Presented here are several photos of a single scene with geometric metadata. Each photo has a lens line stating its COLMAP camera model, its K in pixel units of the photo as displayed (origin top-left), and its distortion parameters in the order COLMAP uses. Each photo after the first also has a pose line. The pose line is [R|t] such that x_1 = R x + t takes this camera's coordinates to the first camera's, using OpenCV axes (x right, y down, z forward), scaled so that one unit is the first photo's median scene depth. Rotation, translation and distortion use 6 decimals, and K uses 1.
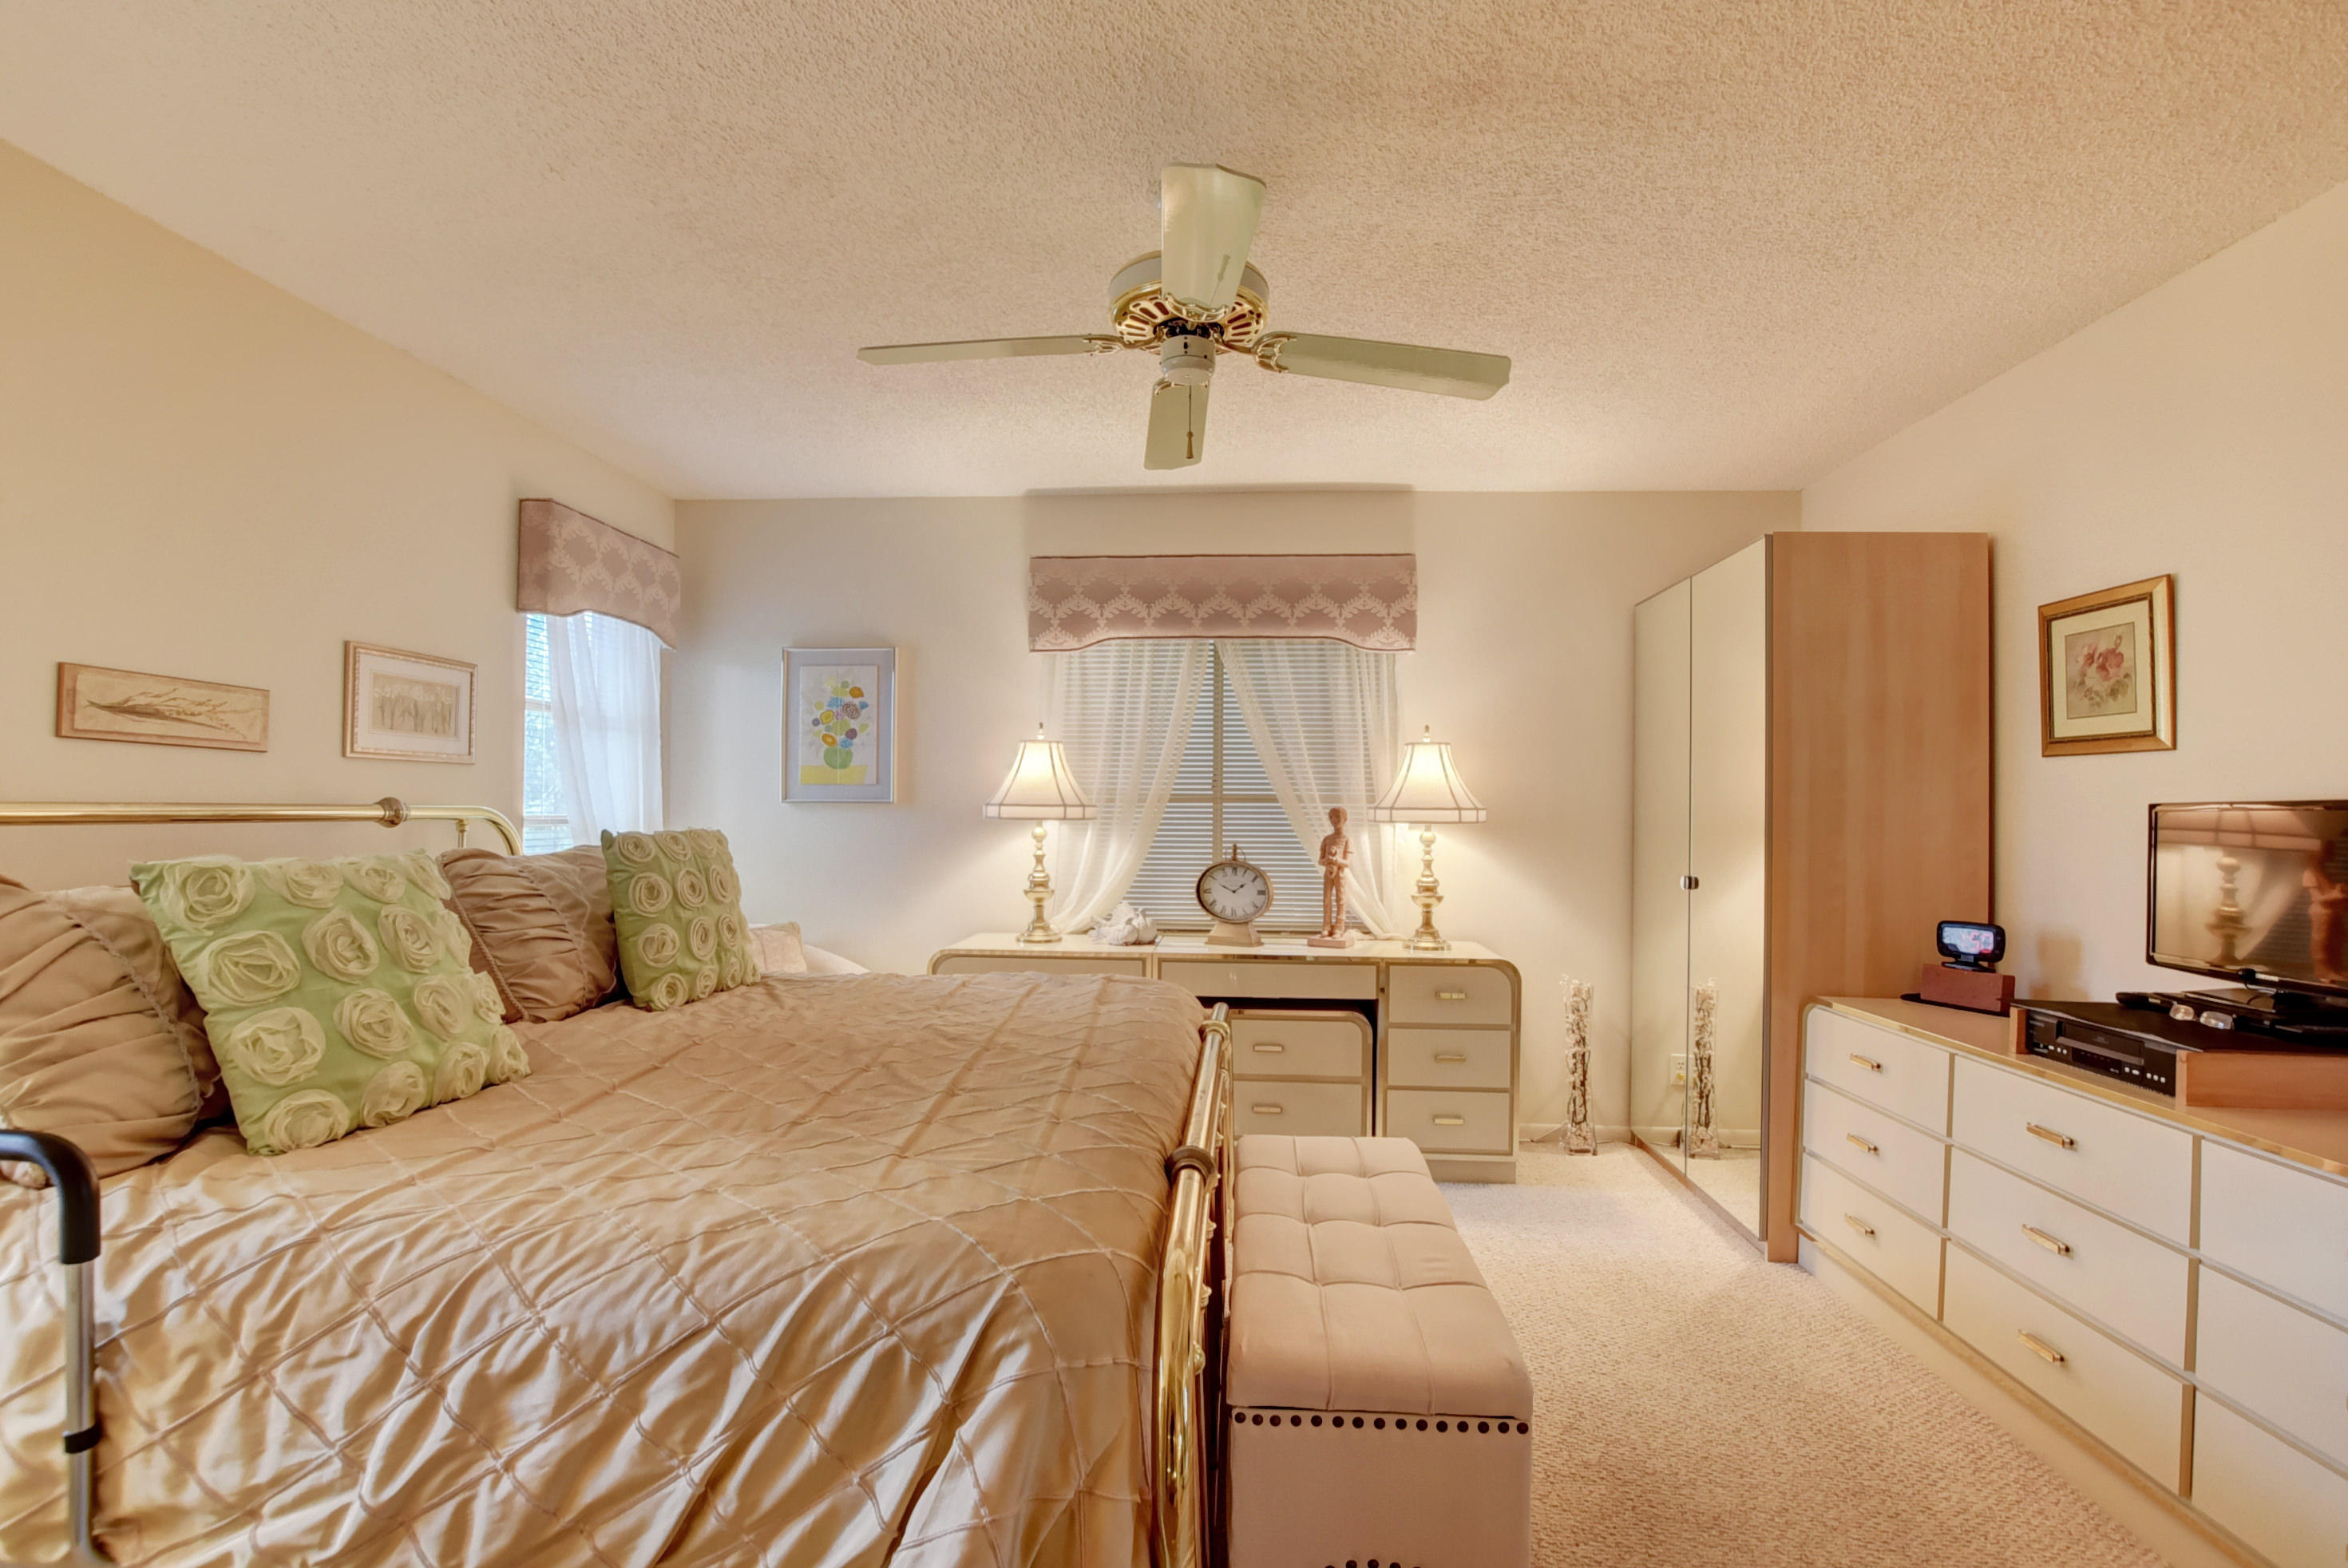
lens RADIAL K [[1043.5, 0, 1183.9], [0, 1043.5, 790.3], [0, 0, 1]] dist [-0.033379, 0.006278]
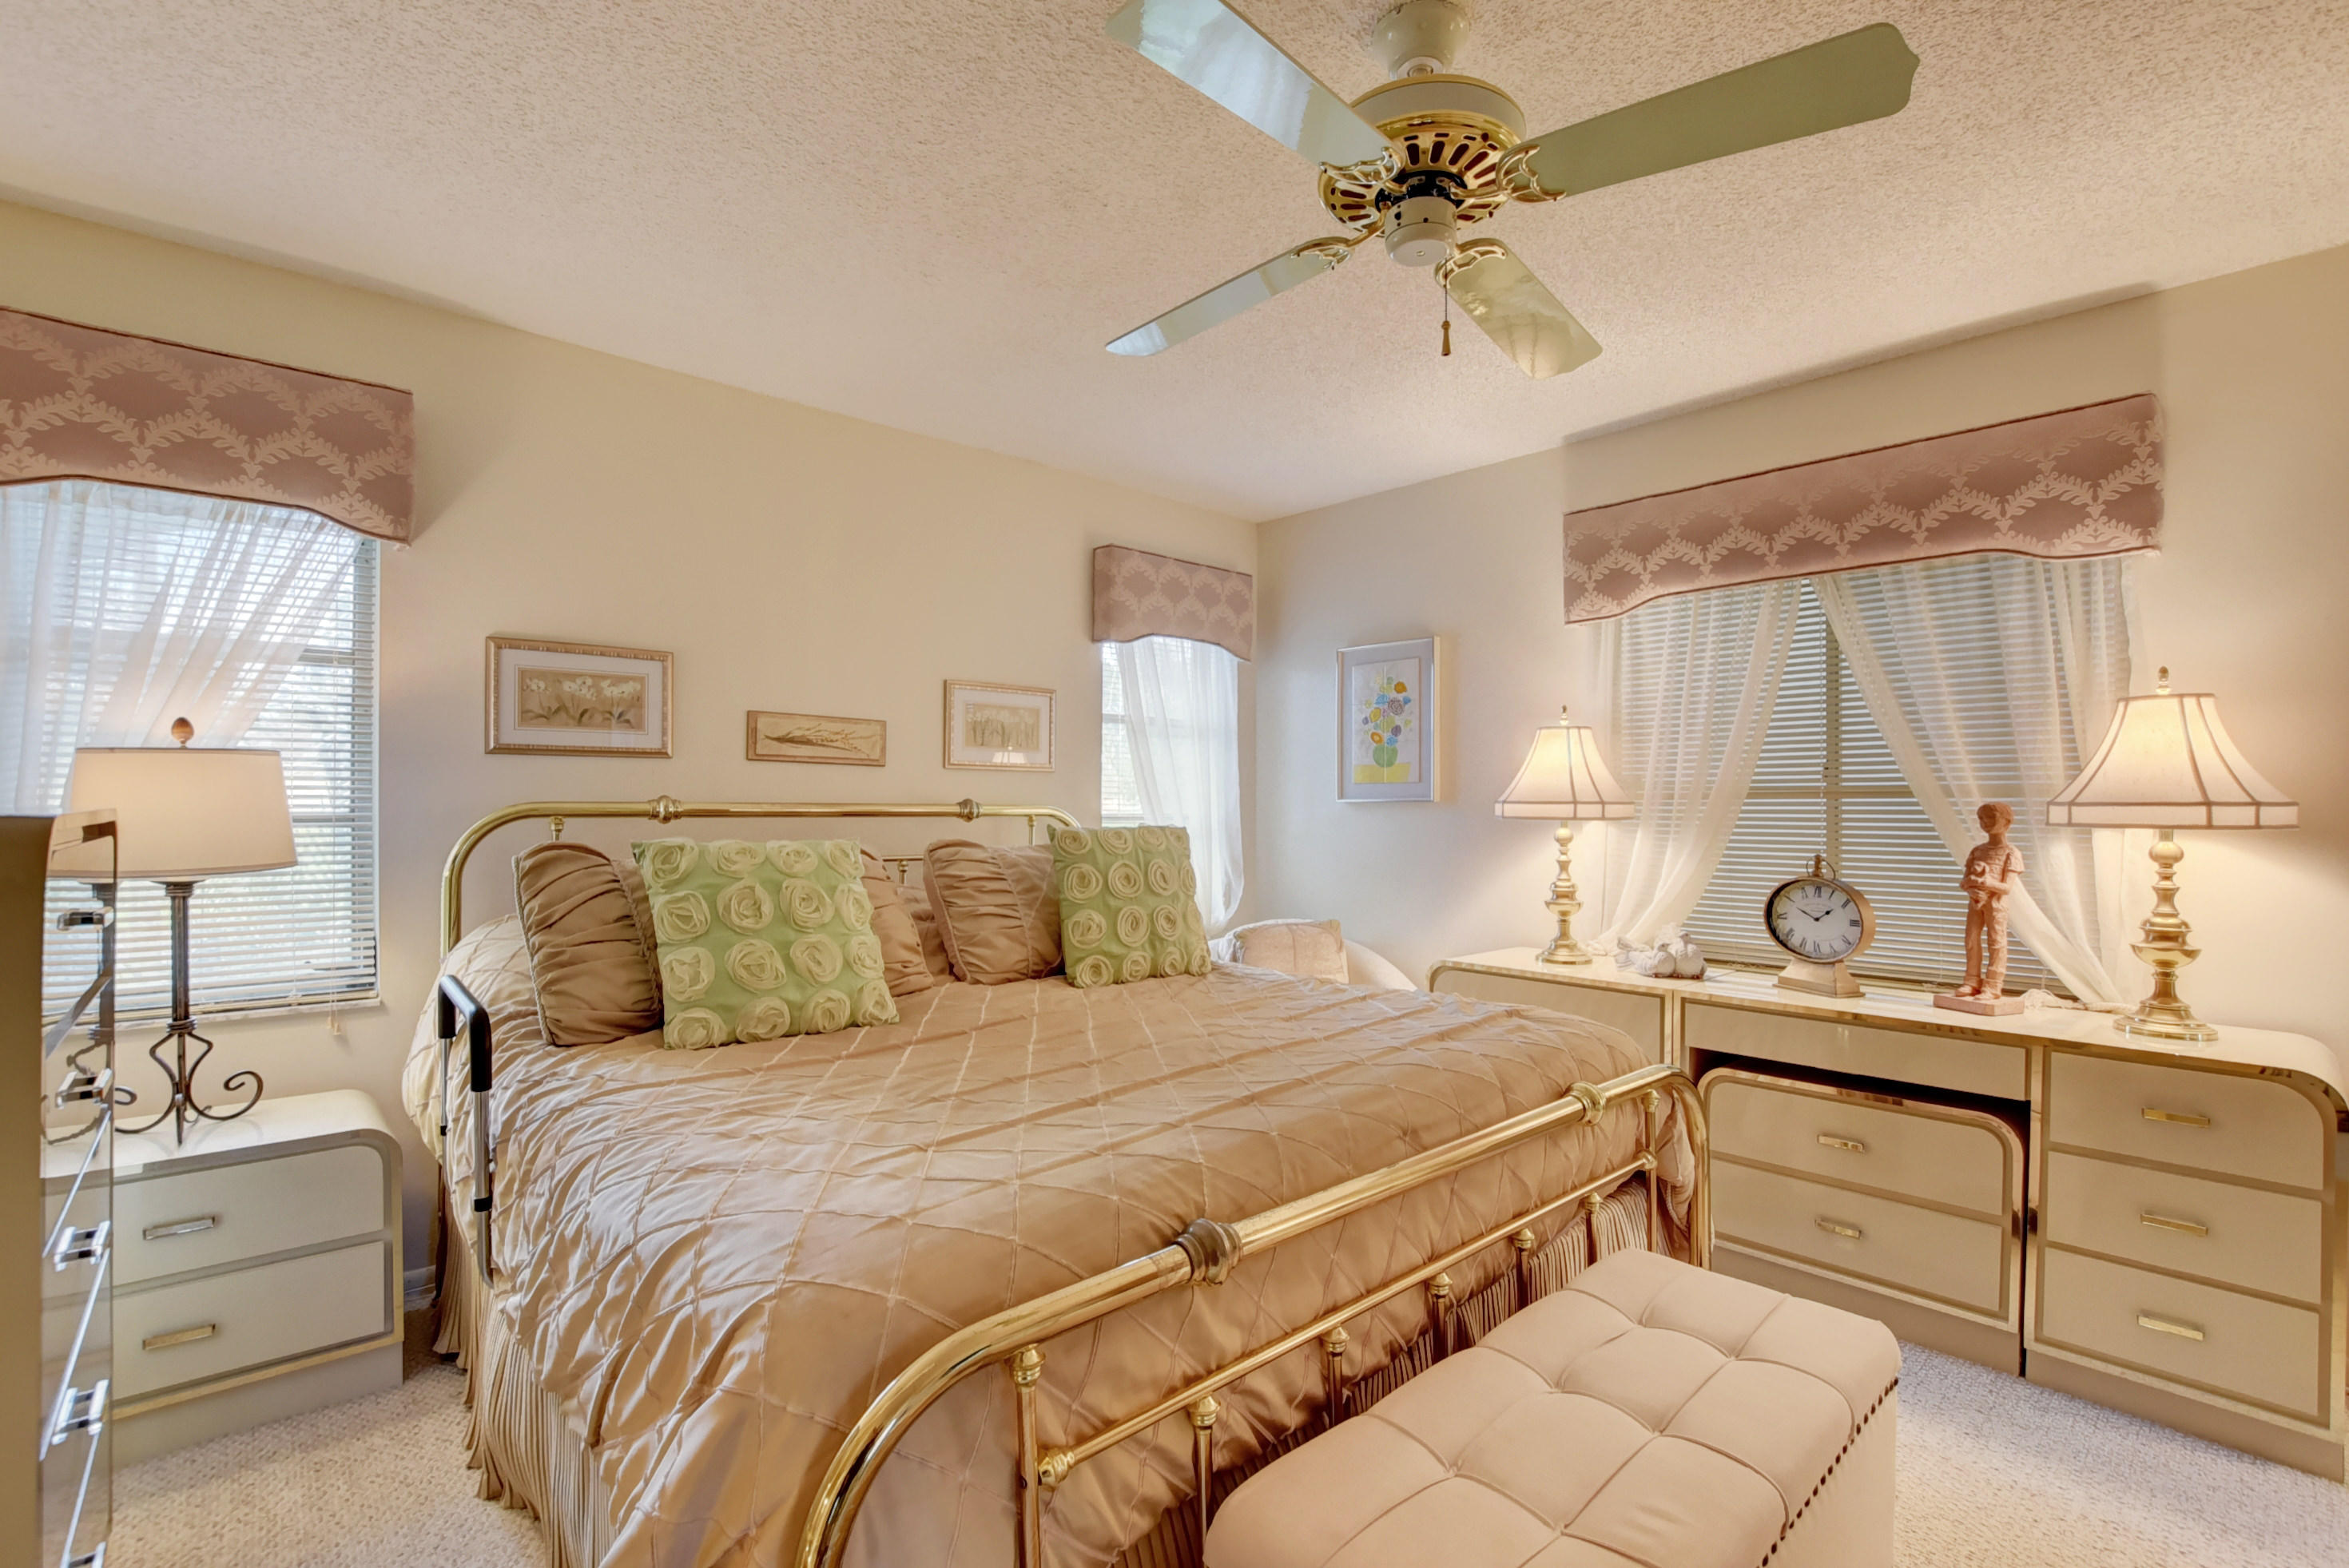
lens RADIAL K [[1043.8, 0, 1175.6], [0, 1043.8, 793.0], [0, 0, 1]] dist [-0.033379, 0.006278]
pose [[0.720221, -0.012141, -0.693639, 0.248808], [0.012288, 0.999913, -0.004743, 0.007218], [0.693636, -0.005107, 0.720307, 0.185868]]
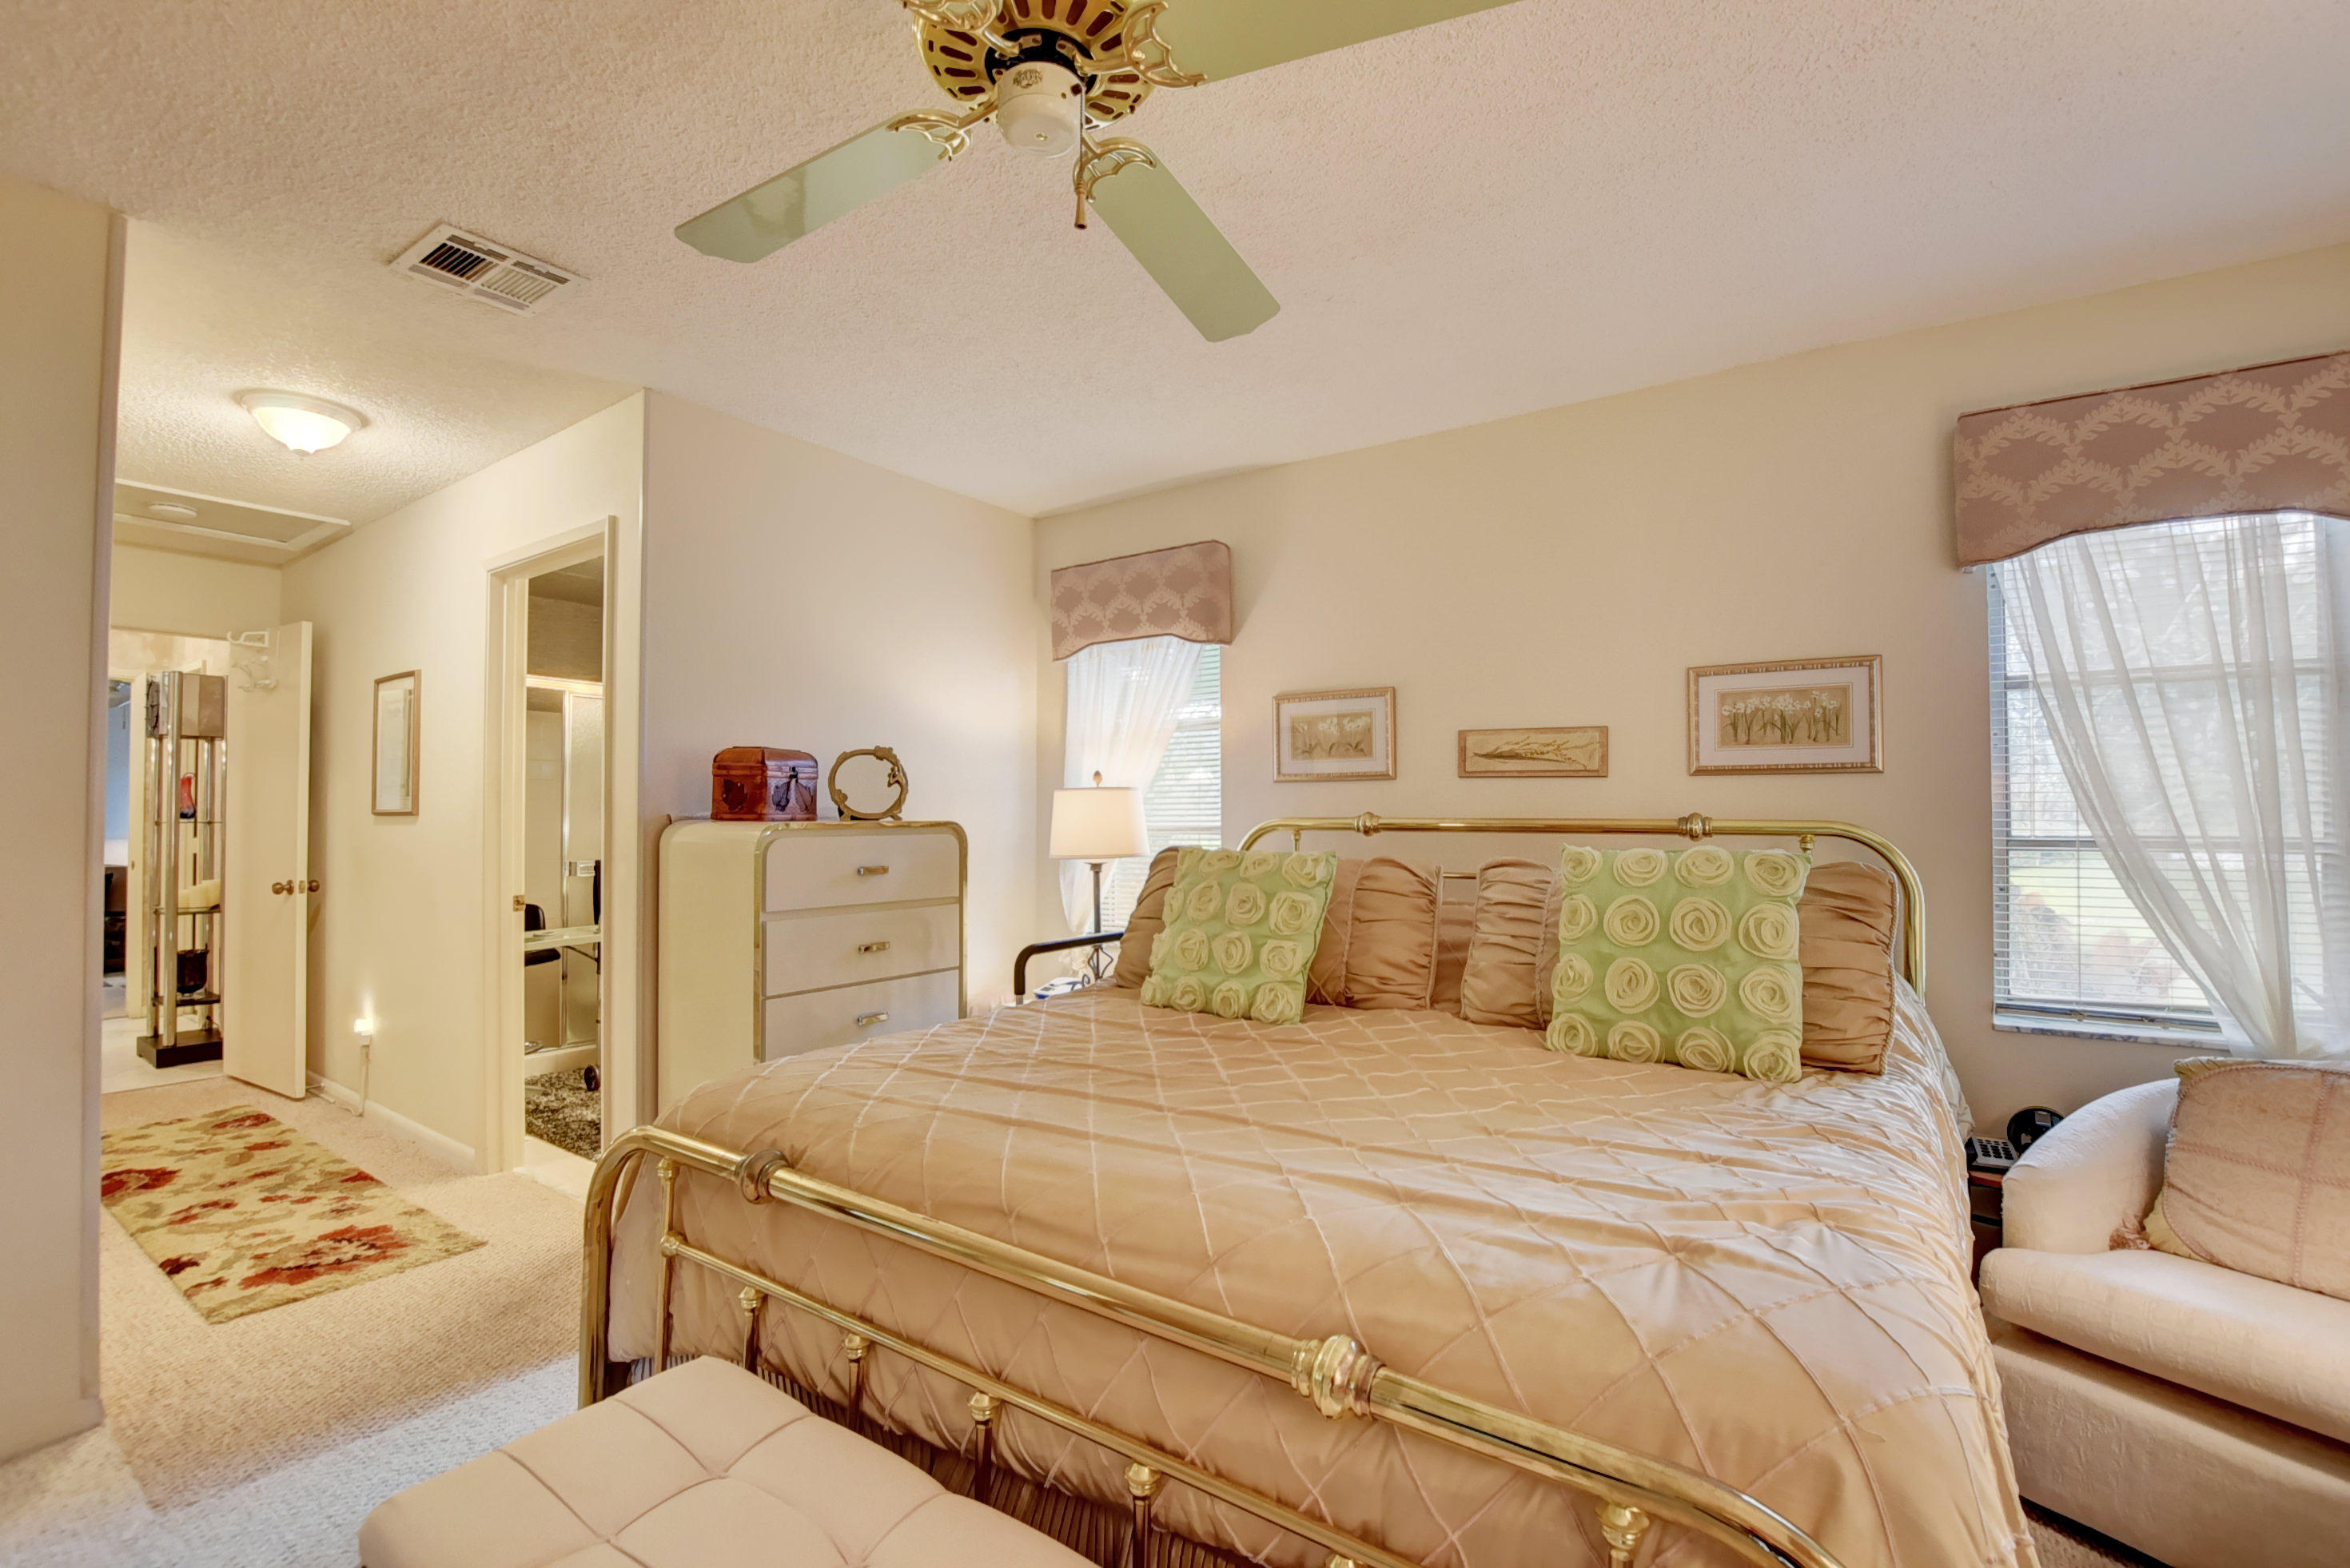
lens RADIAL K [[1044.3, 0, 1187.9], [0, 1044.3, 789.2], [0, 0, 1]] dist [-0.033379, 0.006278]
pose [[-0.509415, -0.035066, -0.859806, 0.299025], [0.005482, 0.999017, -0.043992, 0.020577], [0.860504, -0.027123, -0.508722, 0.848534]]
